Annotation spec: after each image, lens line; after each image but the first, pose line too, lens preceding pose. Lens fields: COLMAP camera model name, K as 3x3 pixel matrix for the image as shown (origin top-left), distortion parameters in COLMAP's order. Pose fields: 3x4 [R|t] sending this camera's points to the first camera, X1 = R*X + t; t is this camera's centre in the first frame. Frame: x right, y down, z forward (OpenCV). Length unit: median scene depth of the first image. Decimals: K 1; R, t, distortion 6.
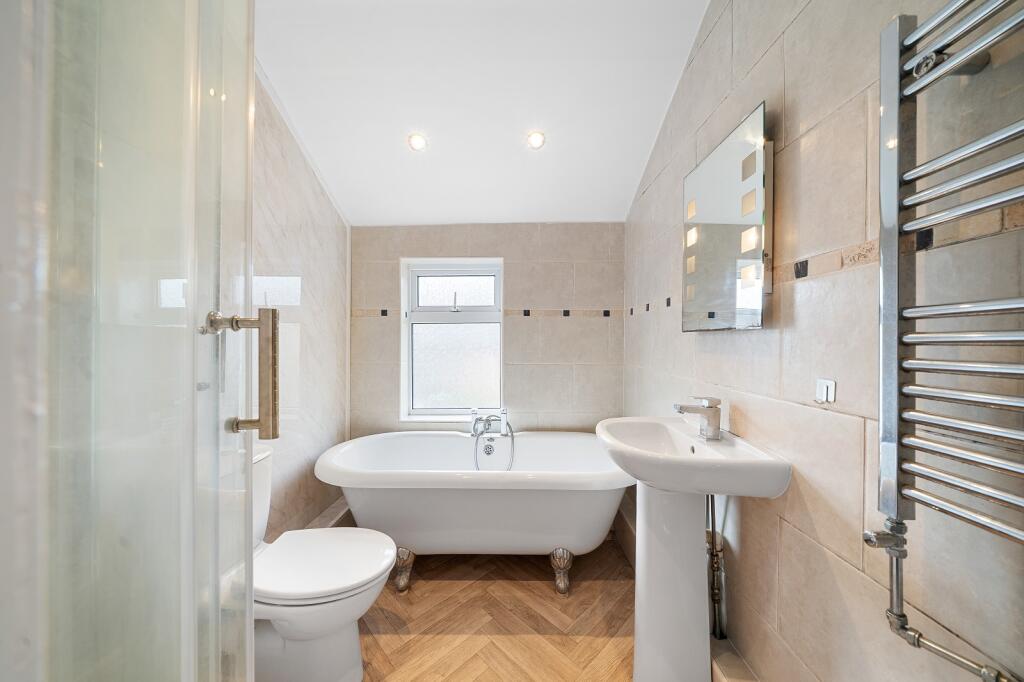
lens RADIAL K [[355.9, 0, 513.9], [0, 355.9, 340.9], [0, 0, 1]] dist [-0.001551, -0.000069]
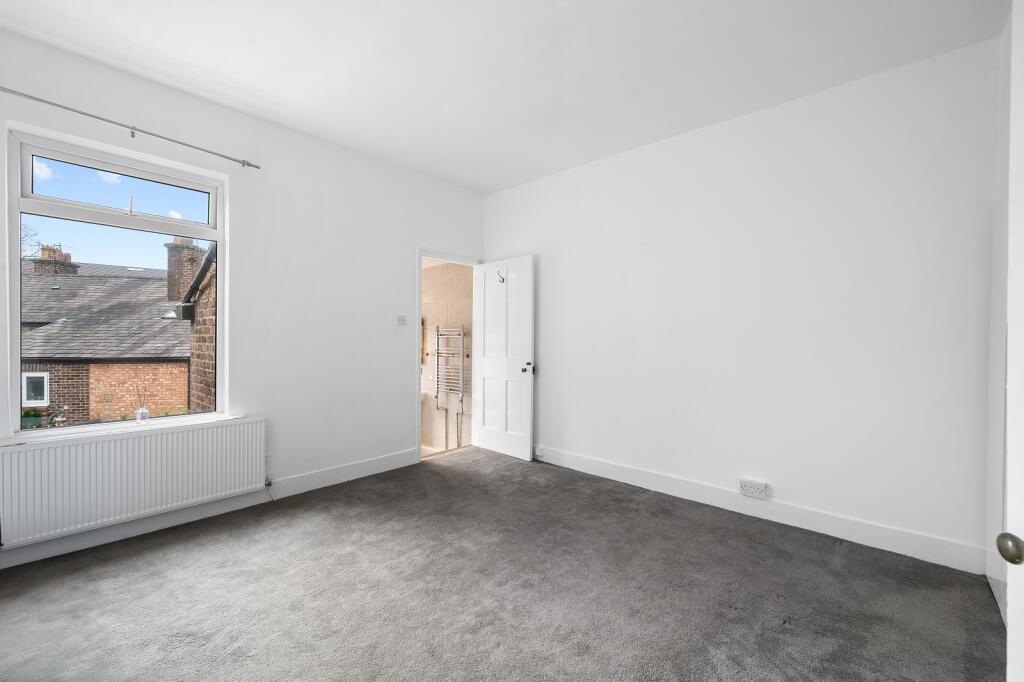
lens RADIAL K [[409.5, 0, 510.2], [0, 409.5, 343.6], [0, 0, 1]] dist [0.000806, 0.000077]
pose [[0.657573, -0.004258, 0.753379, -1.538700], [-0.001749, 0.999973, 0.007179, -0.215409], [-0.753389, -0.006038, 0.657548, -2.038883]]
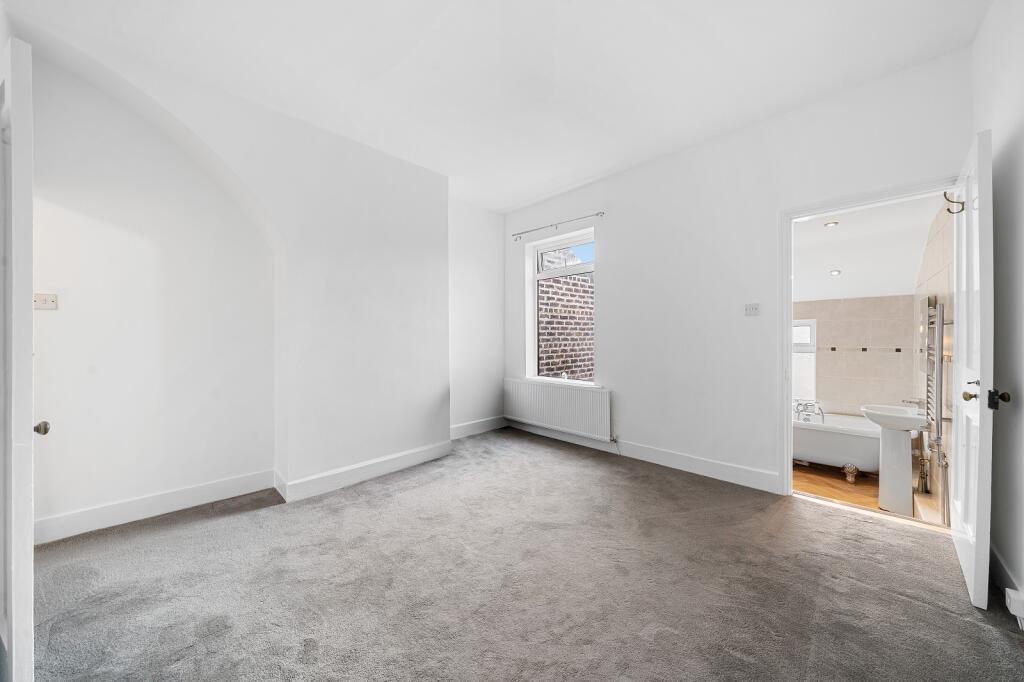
lens RADIAL K [[355.9, 0, 514.1], [0, 355.9, 336.8], [0, 0, 1]] dist [-0.001551, -0.000069]
pose [[0.734342, -0.003400, -0.678771, 0.100979], [0.002426, 0.999994, -0.002384, -0.200677], [0.678775, 0.000105, 0.734346, -2.028755]]
